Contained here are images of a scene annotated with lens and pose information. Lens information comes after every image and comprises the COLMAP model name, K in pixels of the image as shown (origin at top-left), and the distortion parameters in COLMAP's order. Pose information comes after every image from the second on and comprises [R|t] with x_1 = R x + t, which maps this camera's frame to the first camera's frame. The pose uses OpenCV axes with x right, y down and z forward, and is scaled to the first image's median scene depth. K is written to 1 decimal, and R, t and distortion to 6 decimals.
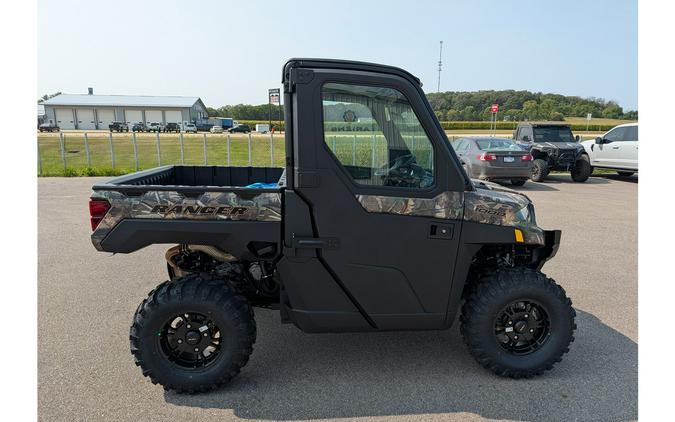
lens RADIAL K [[506.7, 0, 327.2], [0, 506.7, 211.2], [0, 0, 1]] dist [0.013753, 0.002785]
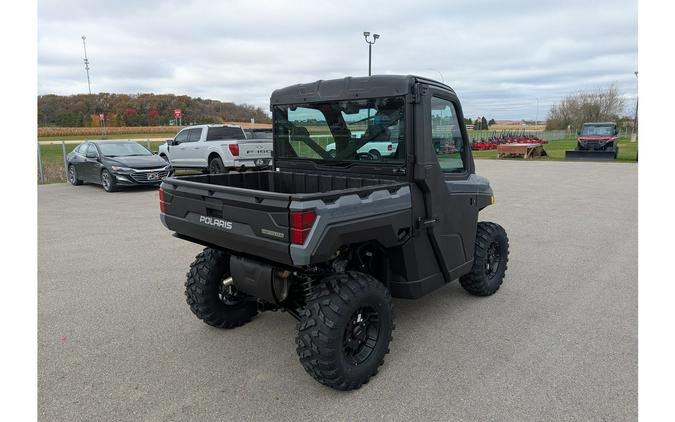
lens RADIAL K [[514.3, 0, 337.5], [0, 514.3, 211.0], [0, 0, 1]] dist [-0.001353, -0.000128]
pose [[0.662843, -0.125805, 0.738114, -0.218054], [0.132142, 0.989966, 0.050065, -0.011913], [-0.737006, 0.064351, 0.672816, 0.061836]]
